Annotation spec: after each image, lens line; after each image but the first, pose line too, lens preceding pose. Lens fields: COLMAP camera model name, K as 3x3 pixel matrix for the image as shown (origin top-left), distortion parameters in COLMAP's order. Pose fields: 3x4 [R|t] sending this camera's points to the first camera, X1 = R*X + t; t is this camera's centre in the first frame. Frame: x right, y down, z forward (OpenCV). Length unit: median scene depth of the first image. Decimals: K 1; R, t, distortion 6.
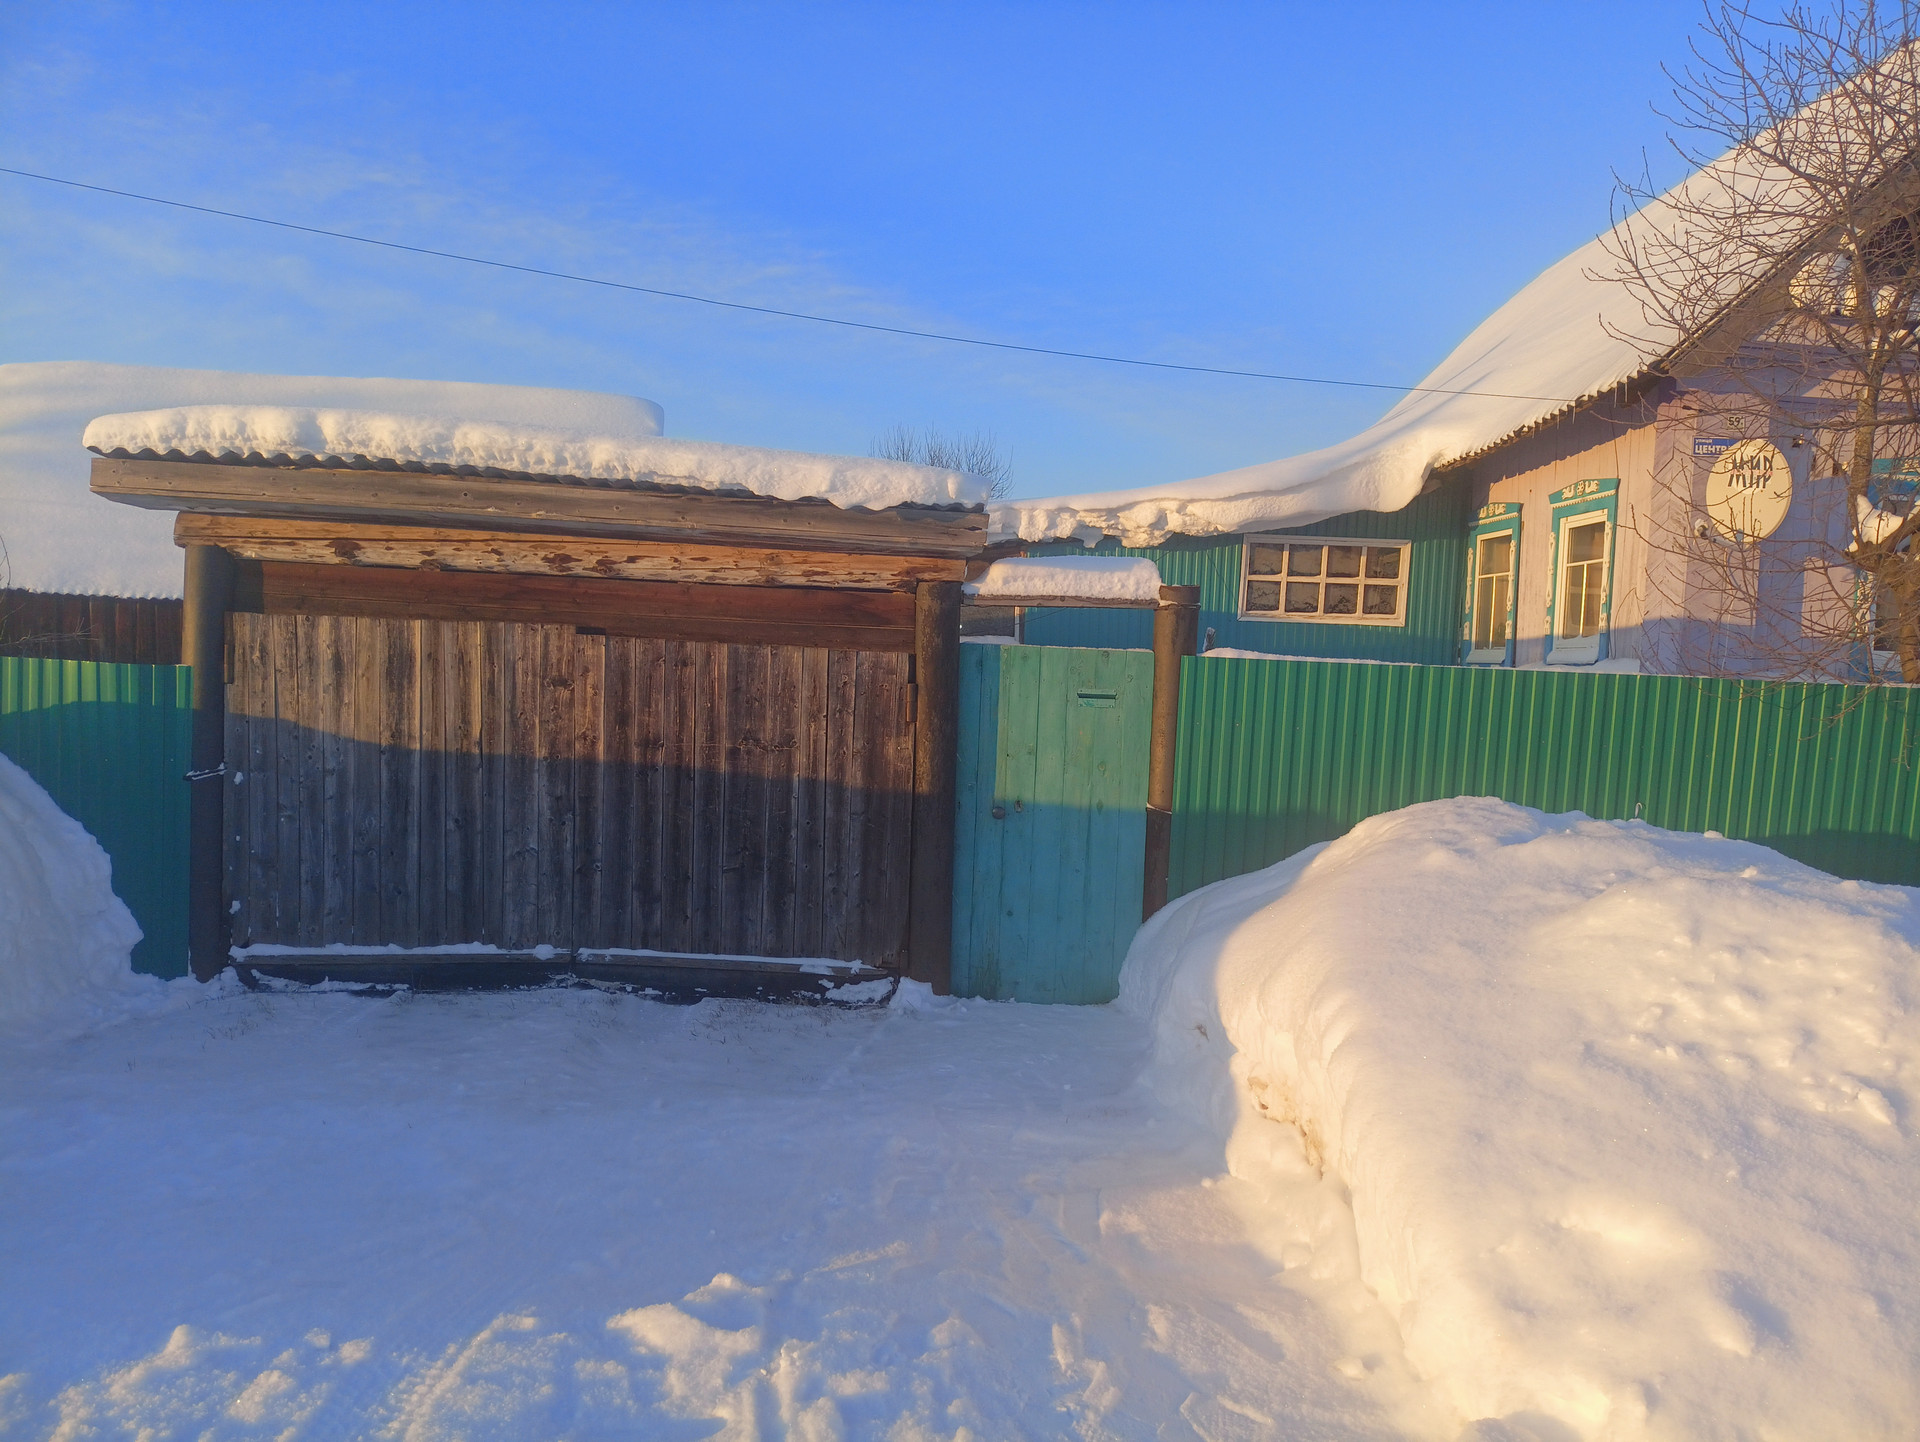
lens RADIAL K [[1393.0, 0, 958.5], [0, 1393.0, 705.5], [0, 0, 1]] dist [0.028562, -0.025620]
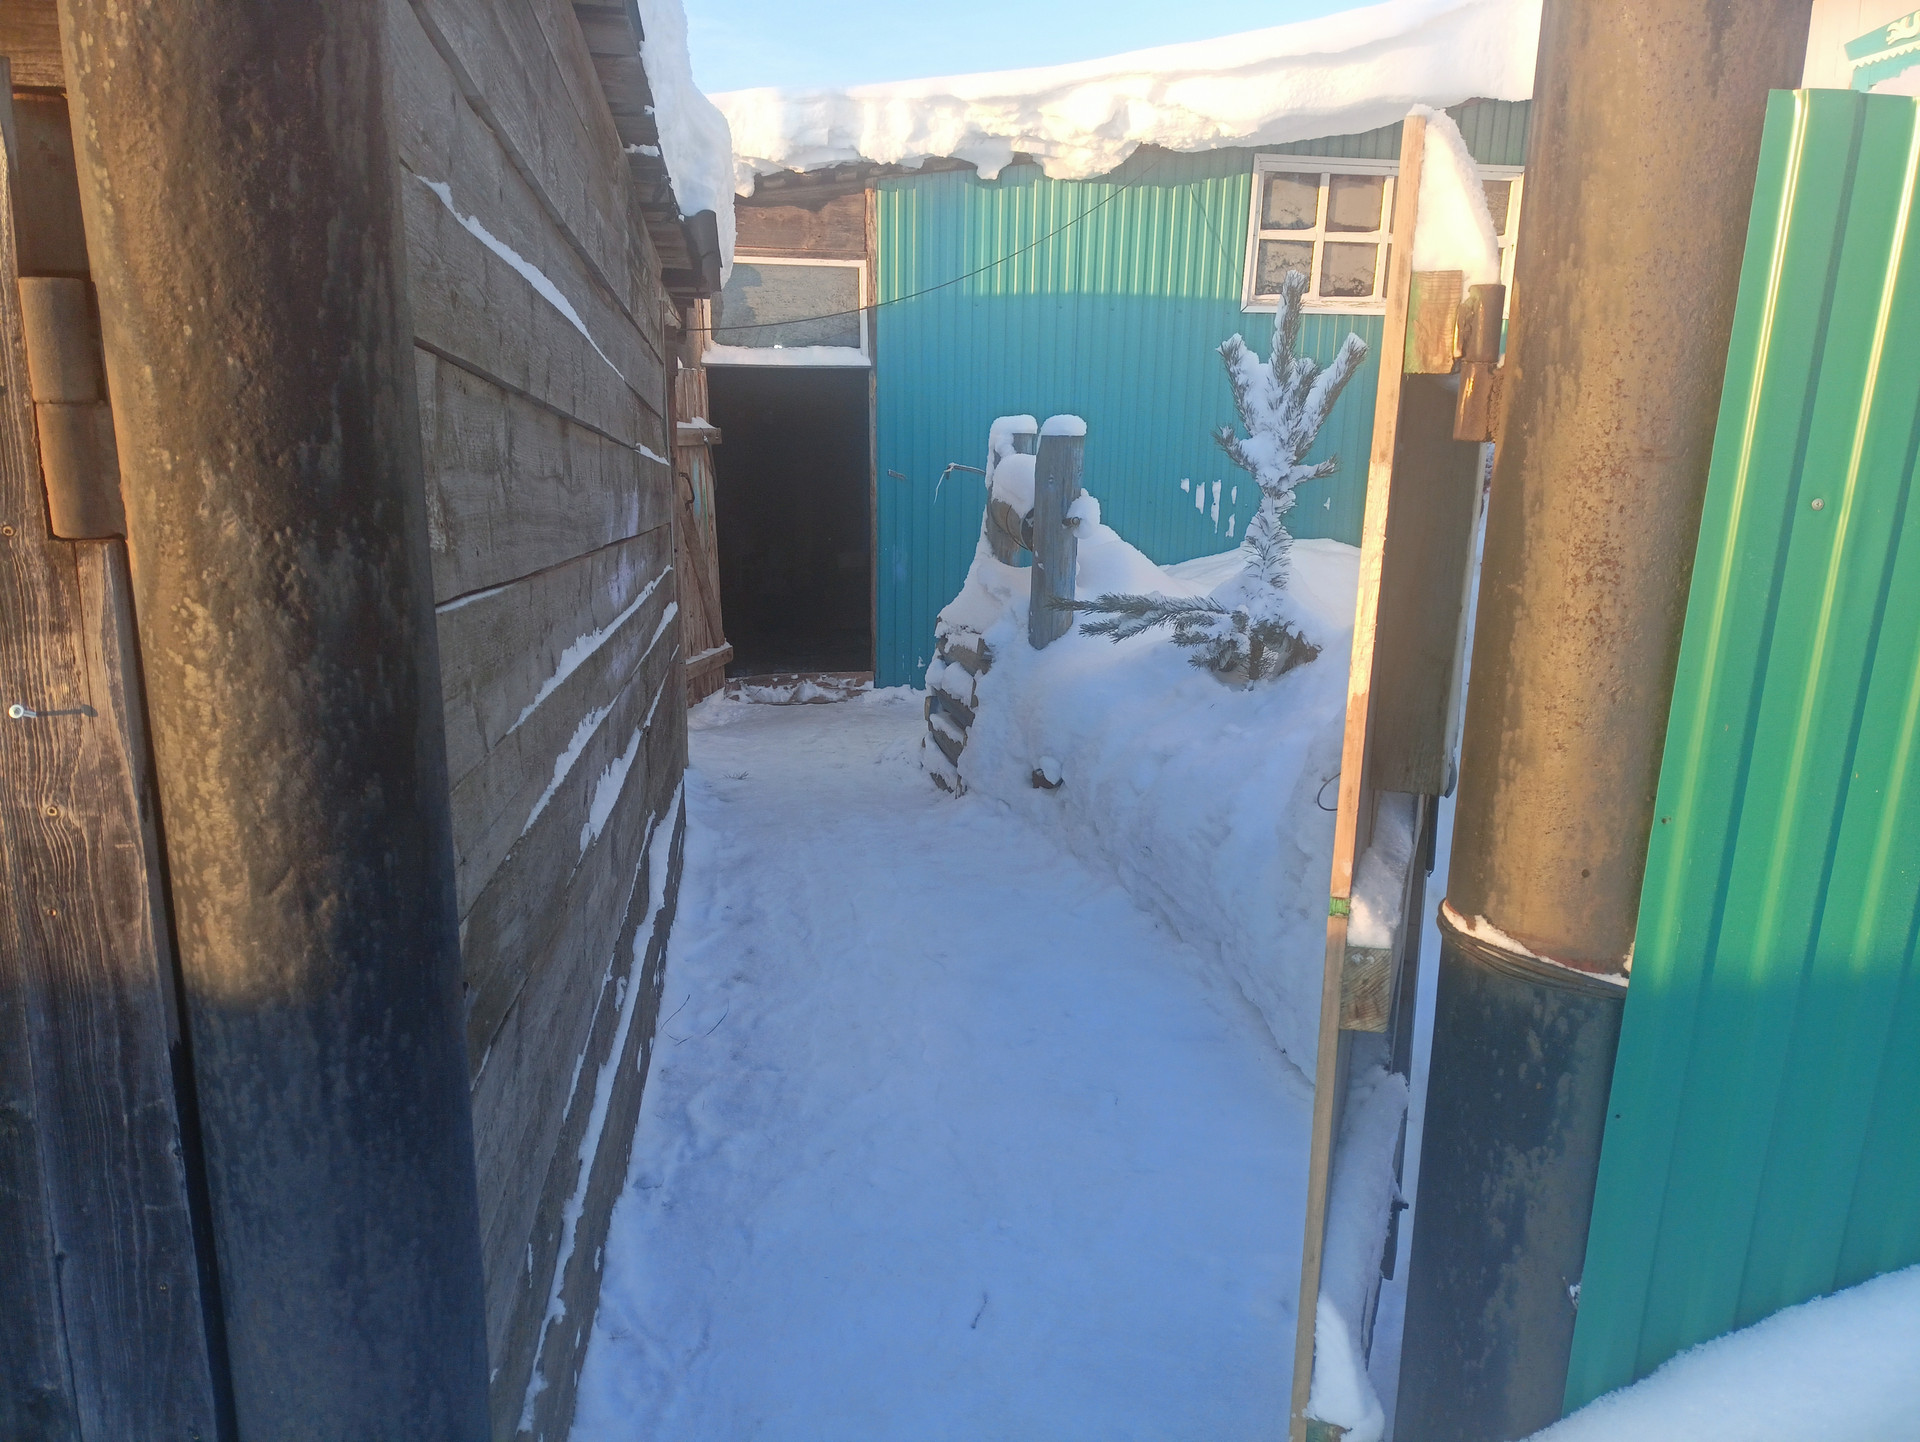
lens RADIAL K [[1393.0, 0, 956.1], [0, 1393.0, 724.6], [0, 0, 1]] dist [0.028562, -0.025620]
pose [[0.995276, -0.038744, 0.089020, 0.047182], [0.022568, 0.984130, 0.176008, 0.007136], [-0.094426, -0.173167, 0.980355, 0.854209]]
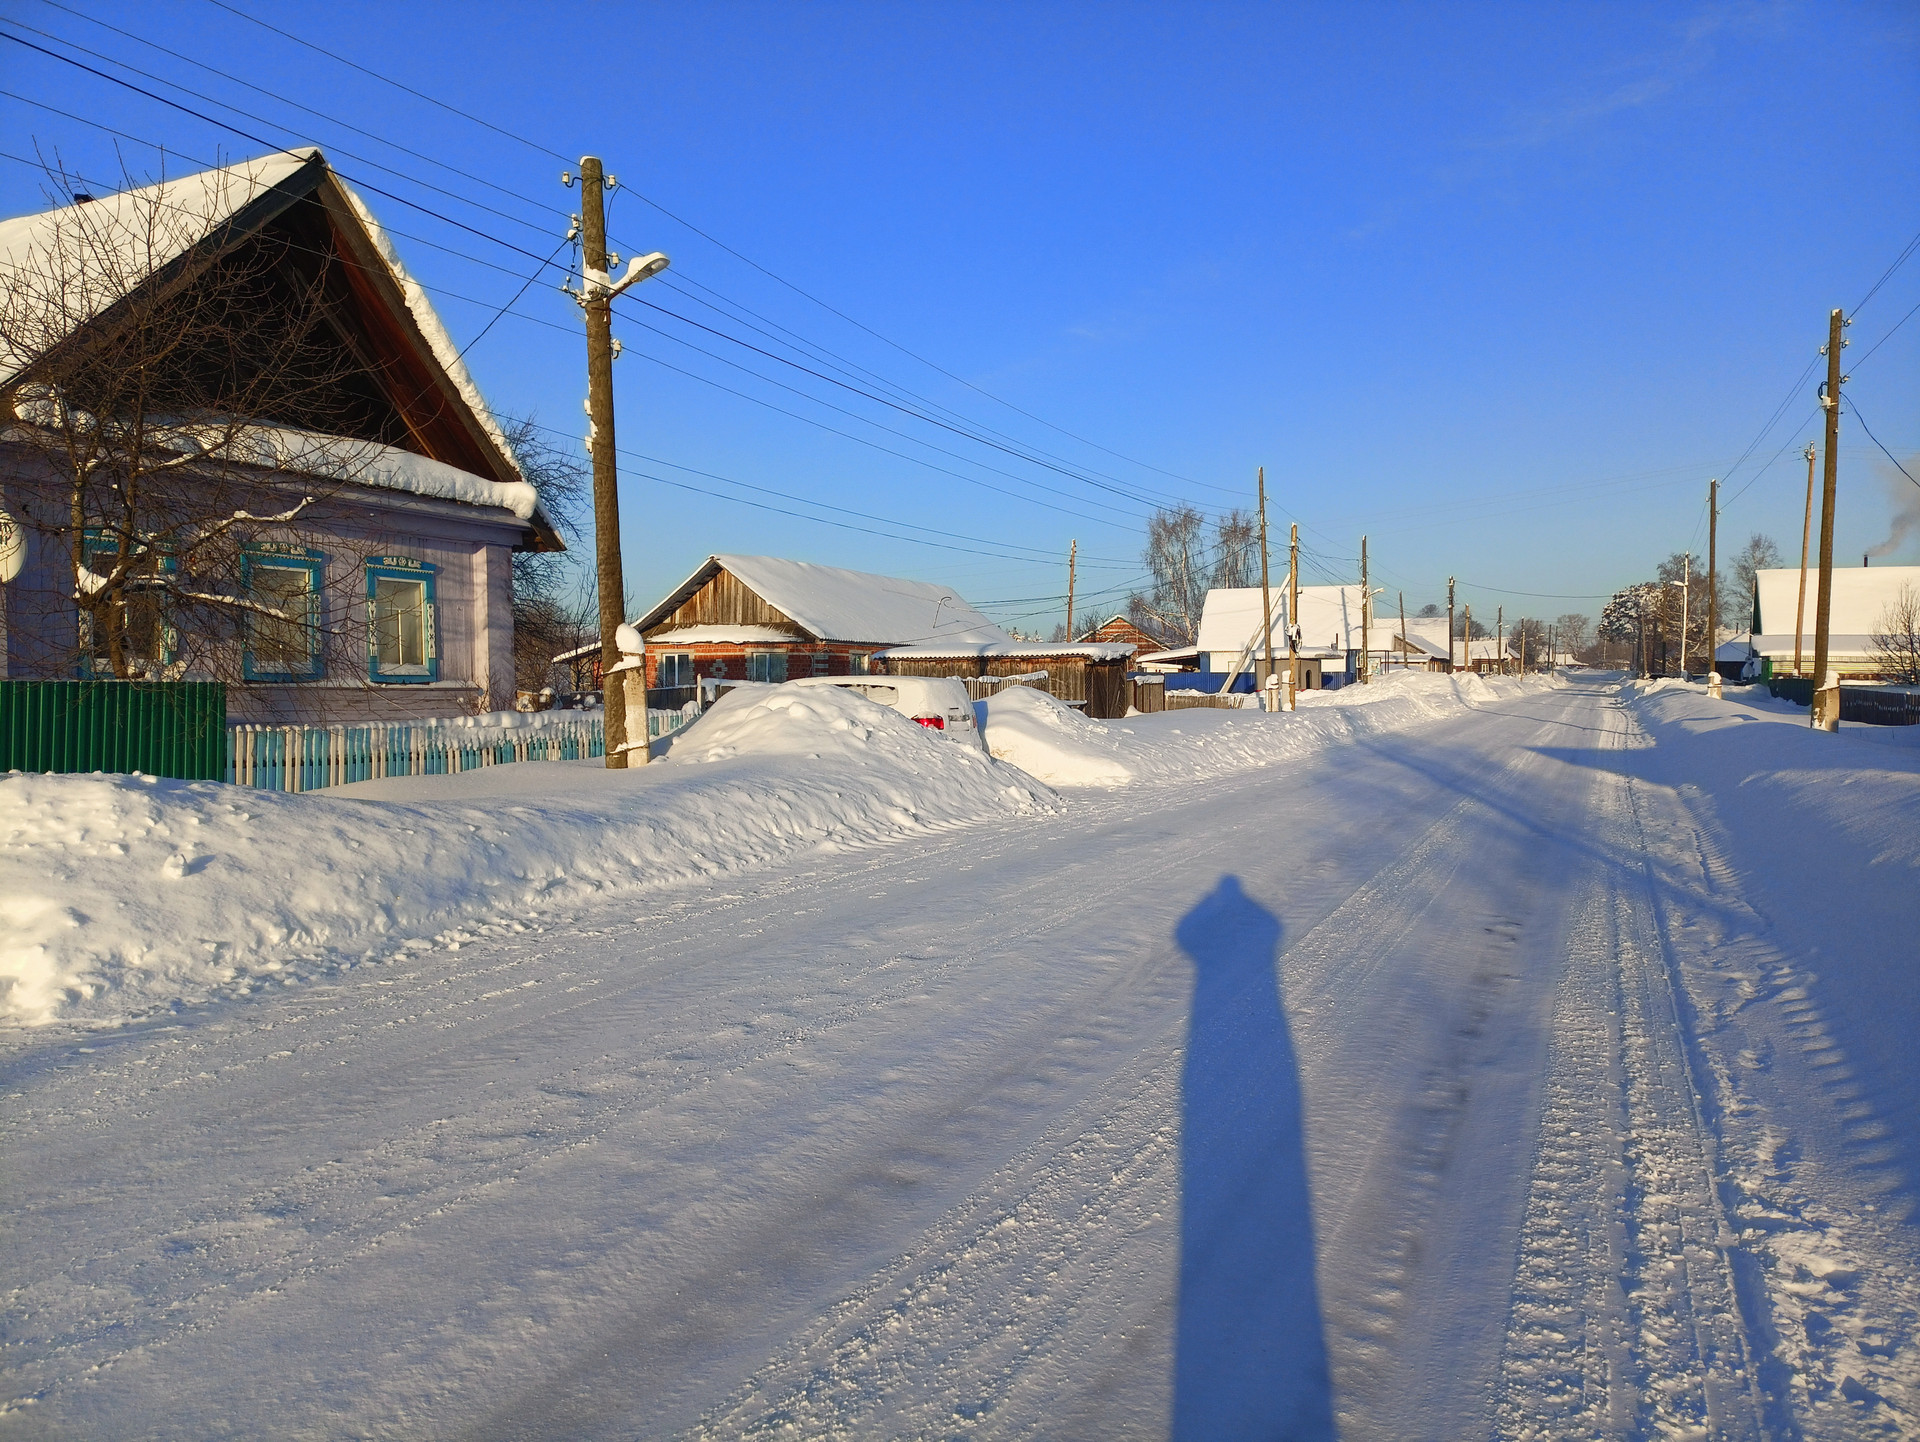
lens RADIAL K [[1393.0, 0, 955.0], [0, 1393.0, 701.5], [0, 0, 1]] dist [0.028562, -0.025620]
pose [[0.425152, -0.057745, 0.903278, -0.393303], [0.062453, 0.997456, 0.034370, 0.014671], [-0.902965, 0.041800, 0.427676, -0.588467]]
